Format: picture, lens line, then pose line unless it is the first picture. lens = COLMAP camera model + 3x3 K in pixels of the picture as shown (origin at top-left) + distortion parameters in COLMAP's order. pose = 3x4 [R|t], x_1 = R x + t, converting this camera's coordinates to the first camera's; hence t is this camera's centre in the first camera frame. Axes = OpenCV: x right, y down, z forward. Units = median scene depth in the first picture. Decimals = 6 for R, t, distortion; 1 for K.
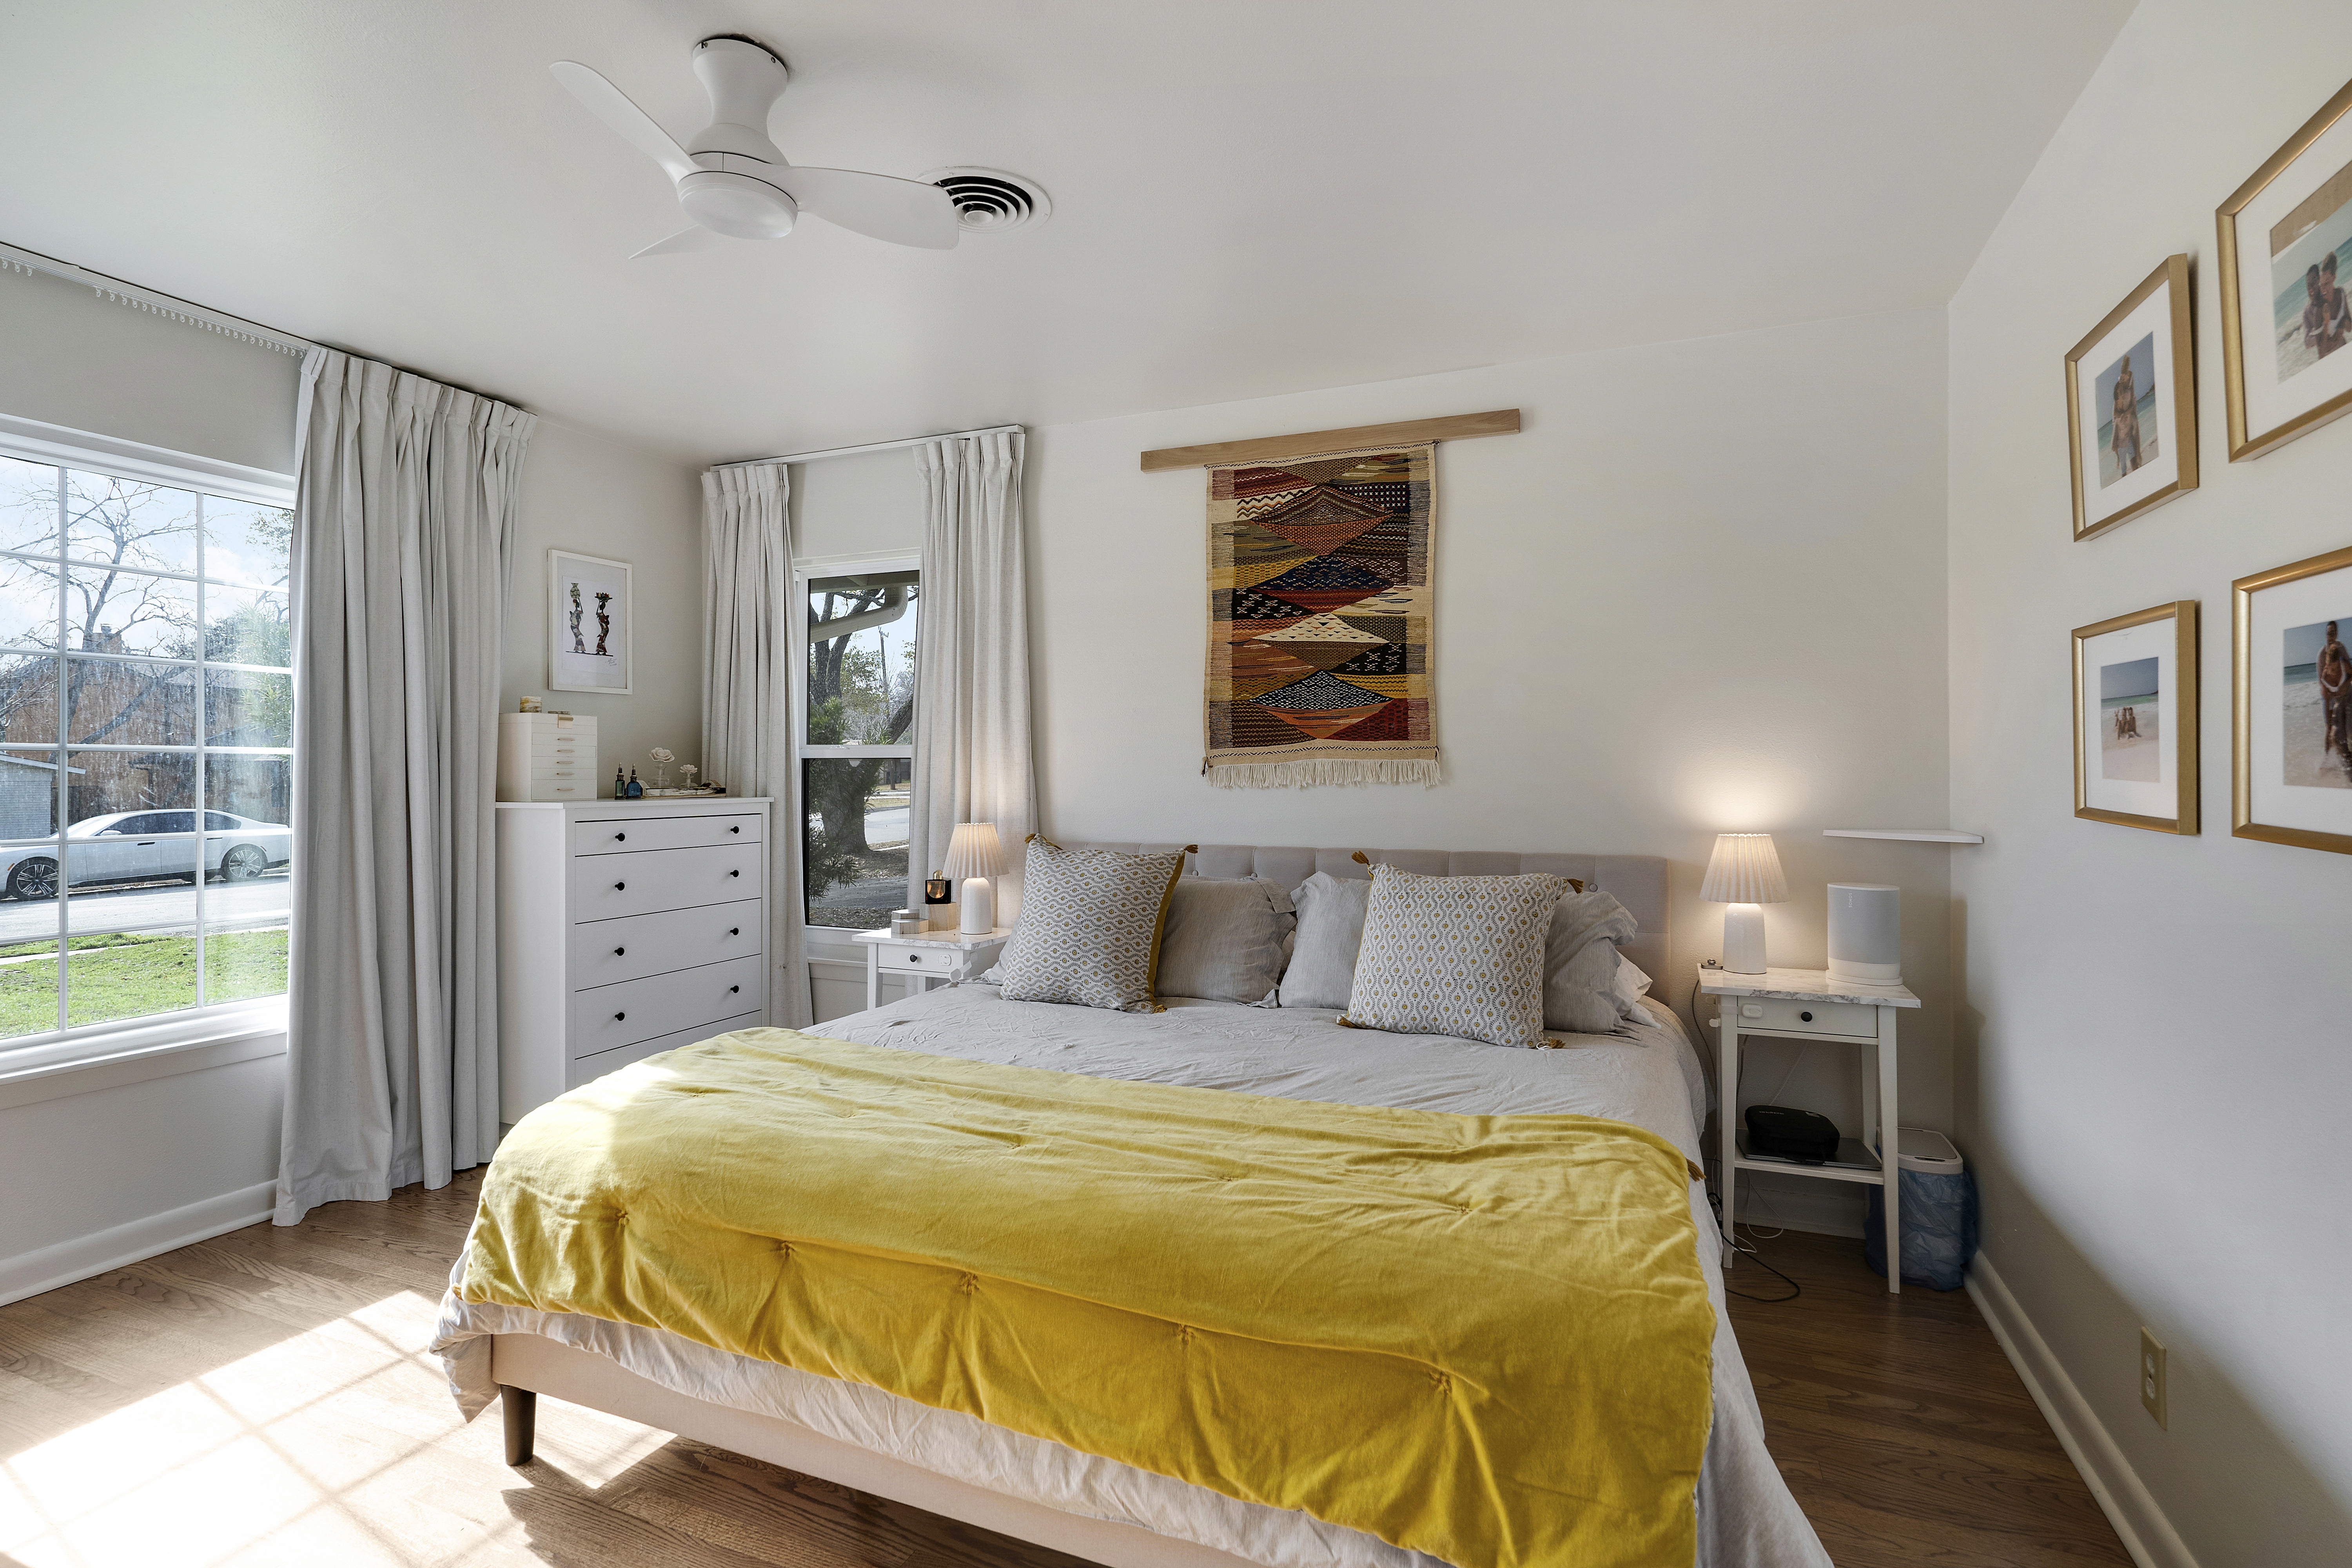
lens RADIAL K [[1140.1, 0, 1168.6], [0, 1140.1, 750.9], [0, 0, 1]] dist [-0.002608, -0.000186]
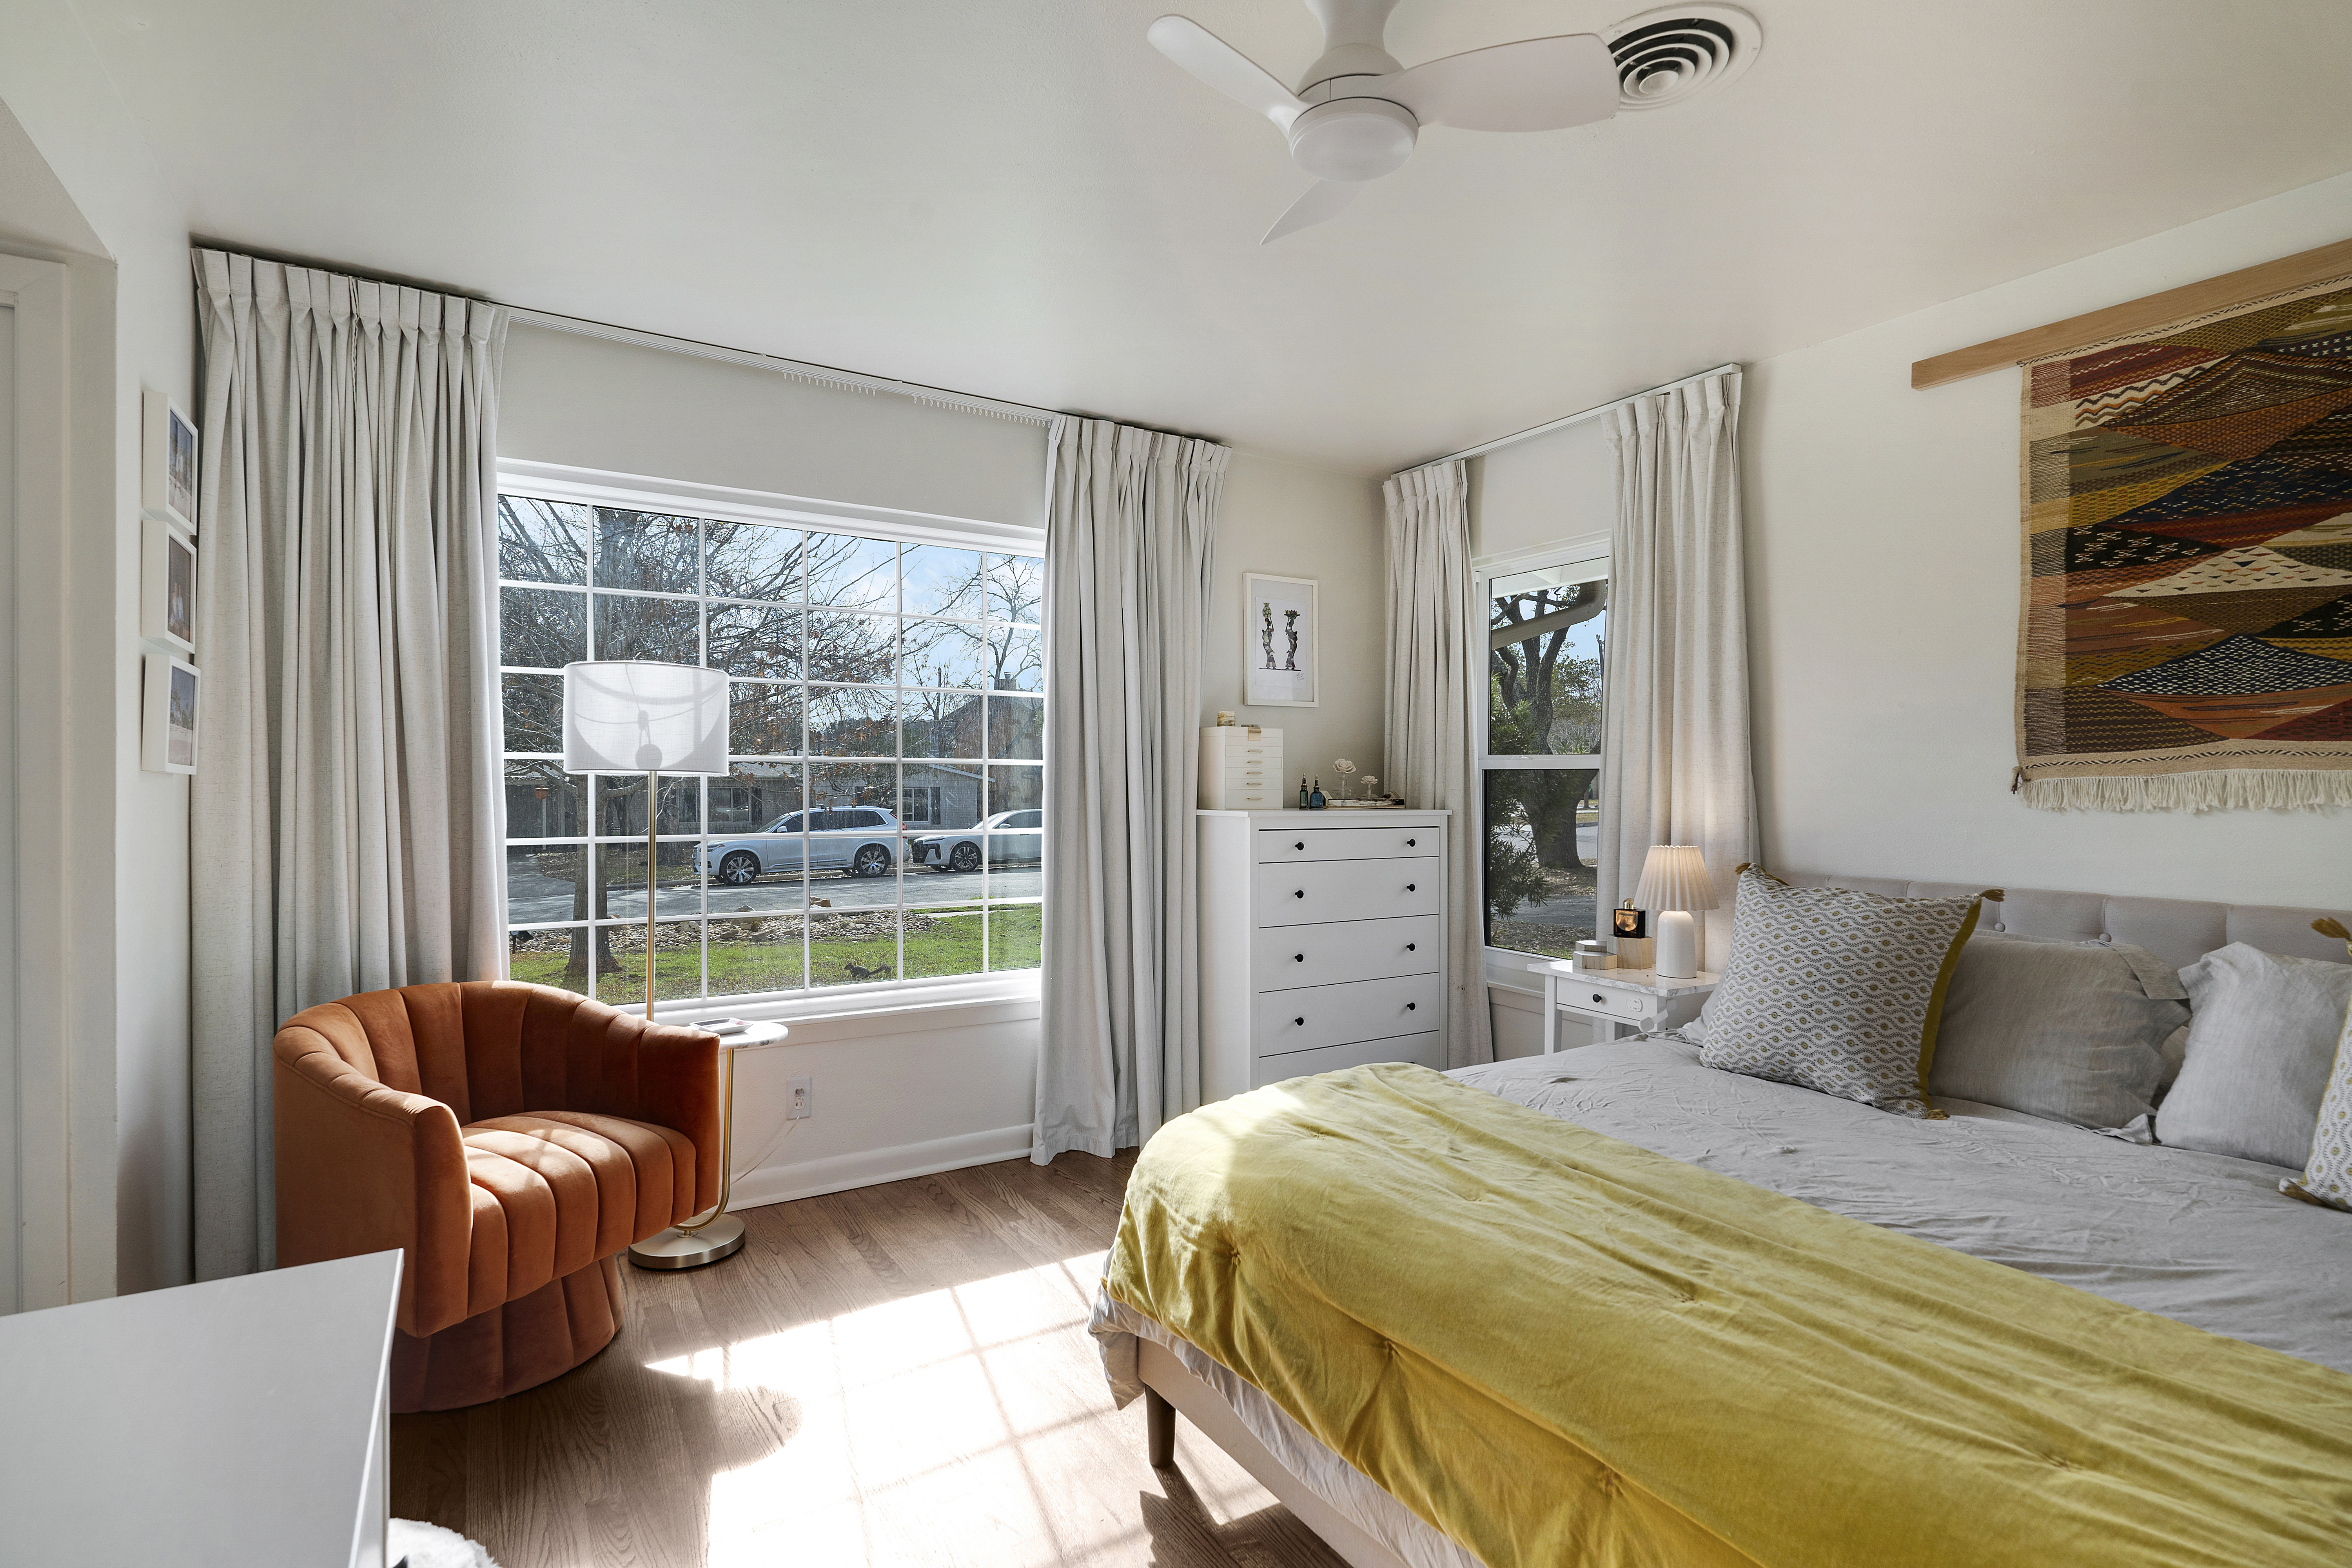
lens RADIAL K [[1121.0, 0, 1163.3], [0, 1121.0, 774.8], [0, 0, 1]] dist [-0.002387, 0.000847]
pose [[0.813676, 0.002262, -0.581315, 0.004907], [0.003503, 0.999955, 0.008795, 0.002685], [0.581309, -0.009193, 0.813631, 0.128538]]
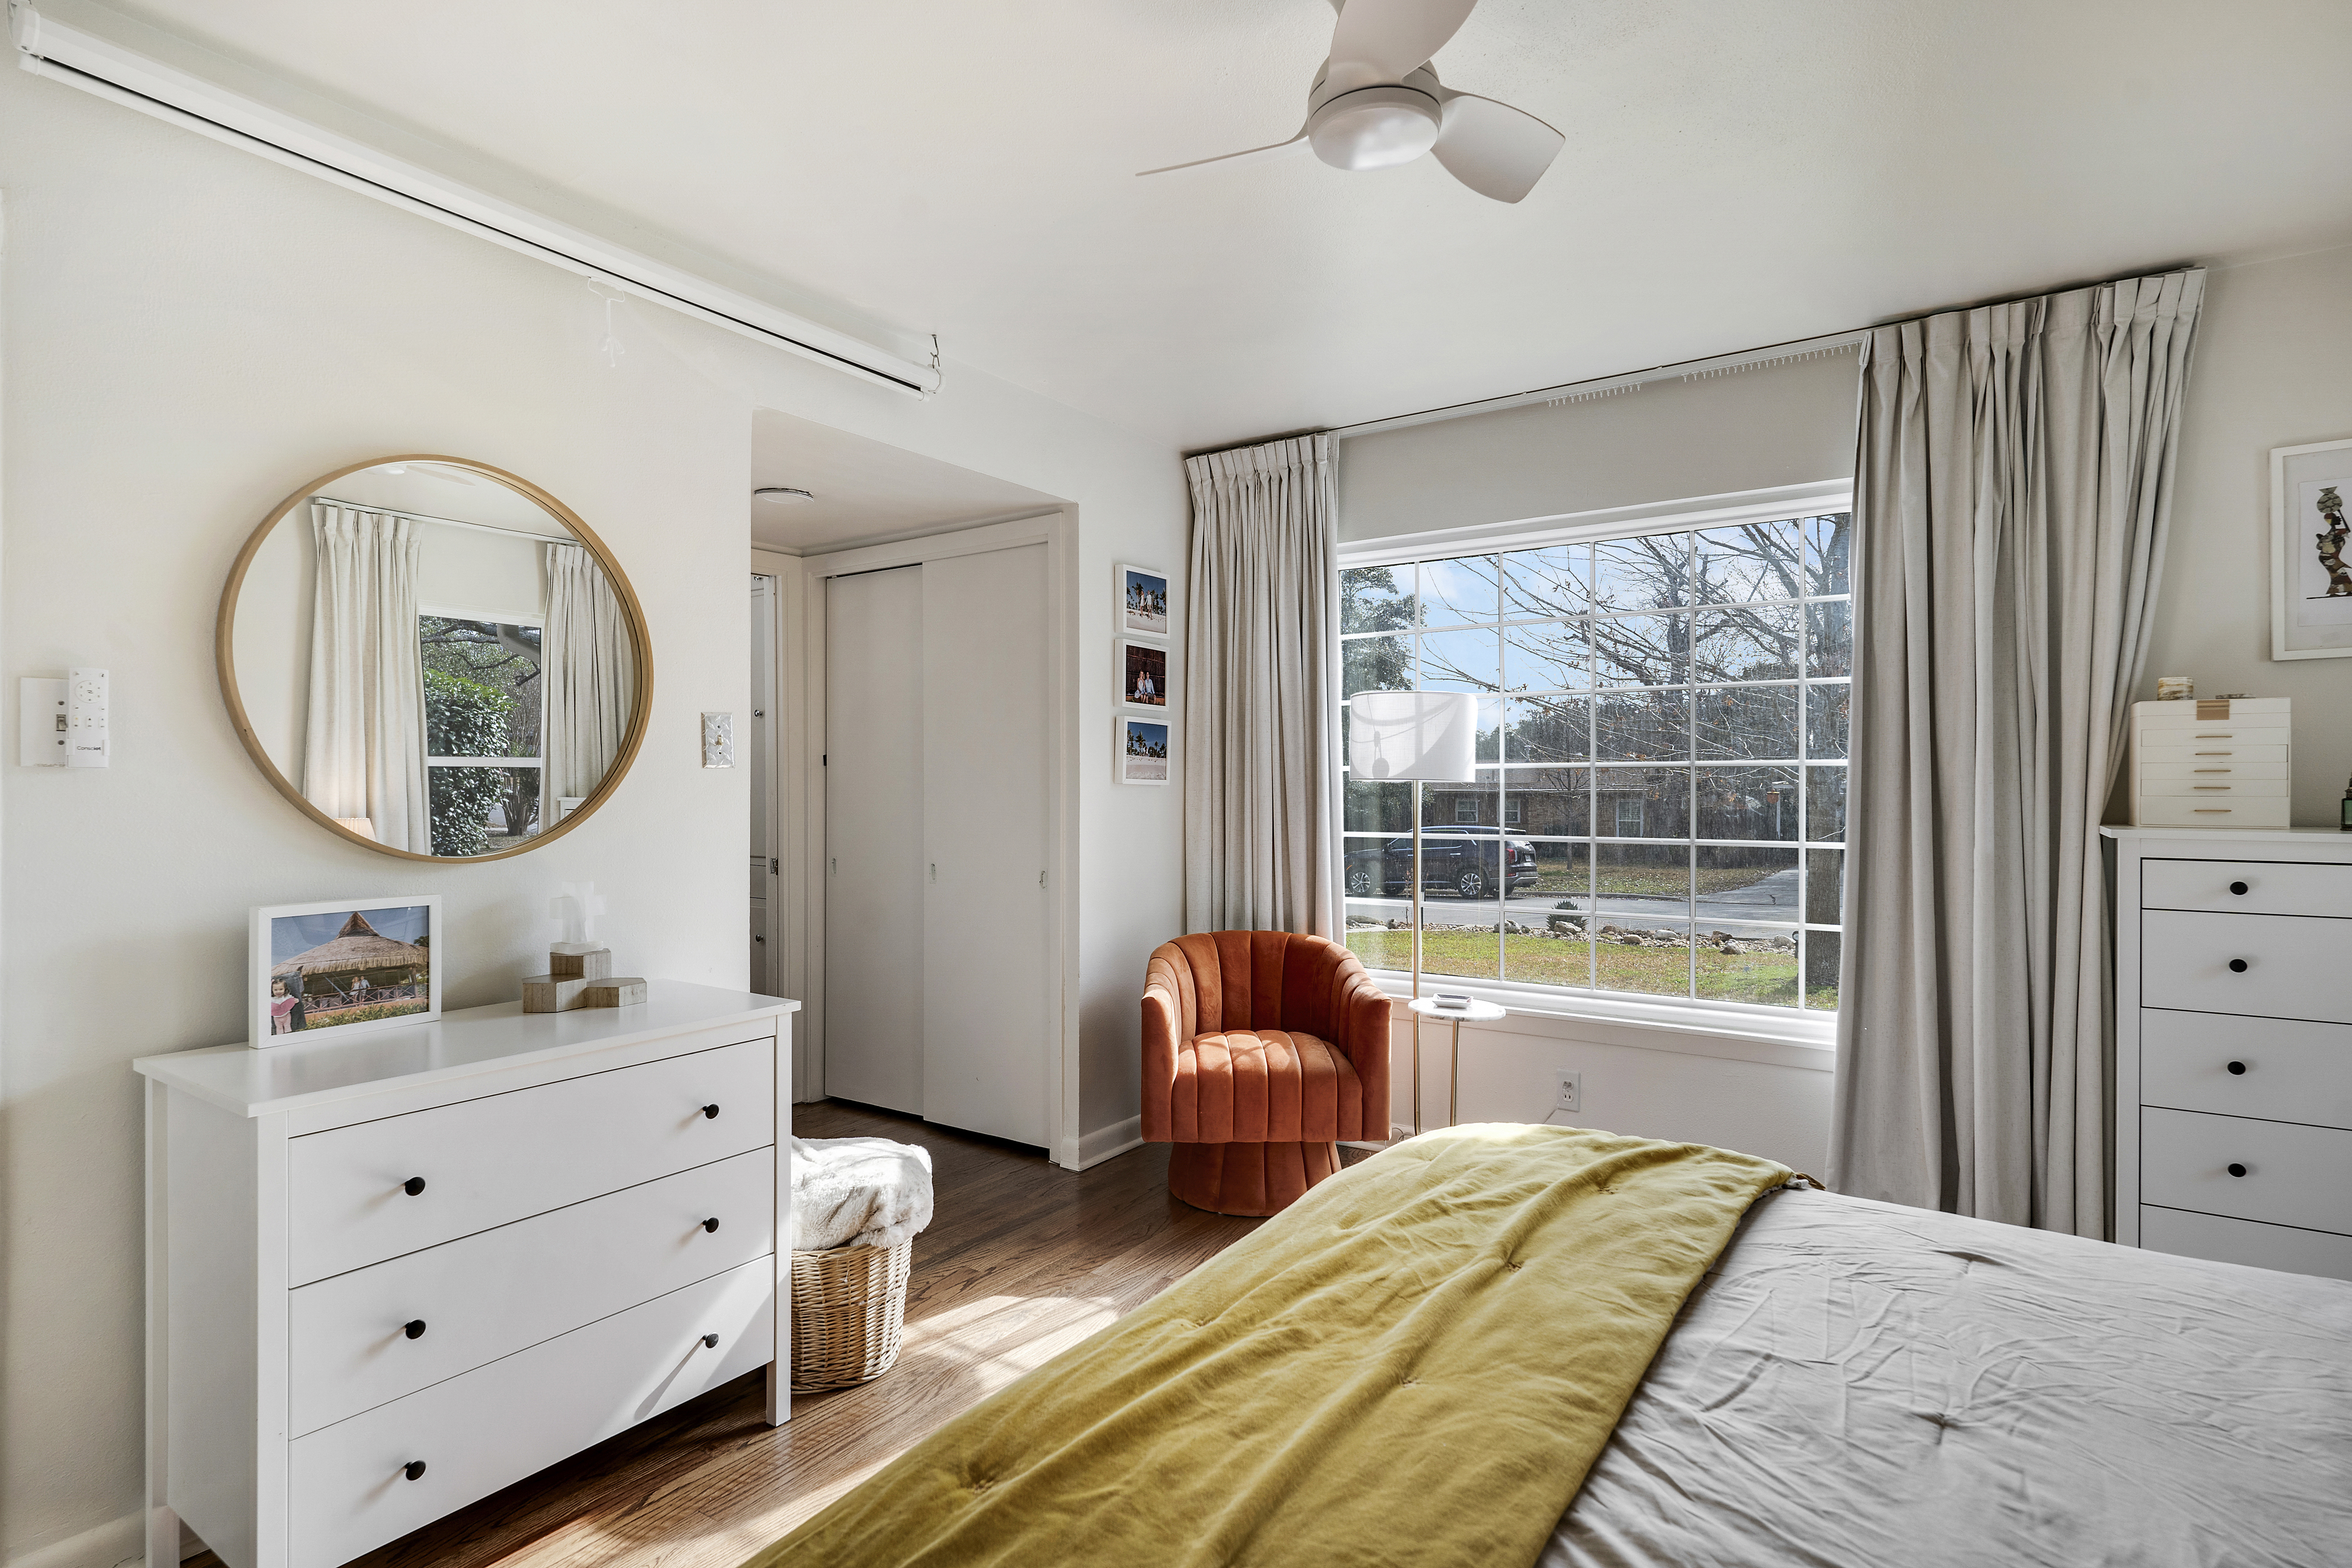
lens RADIAL K [[1187.4, 0, 1177.2], [0, 1187.4, 782.3], [0, 0, 1]] dist [0.000278, 0.000395]
pose [[-0.192146, 0.003208, -0.981361, 0.328913], [0.021302, 0.999773, -0.000902, 0.005118], [0.981135, -0.021078, -0.192170, 0.631224]]
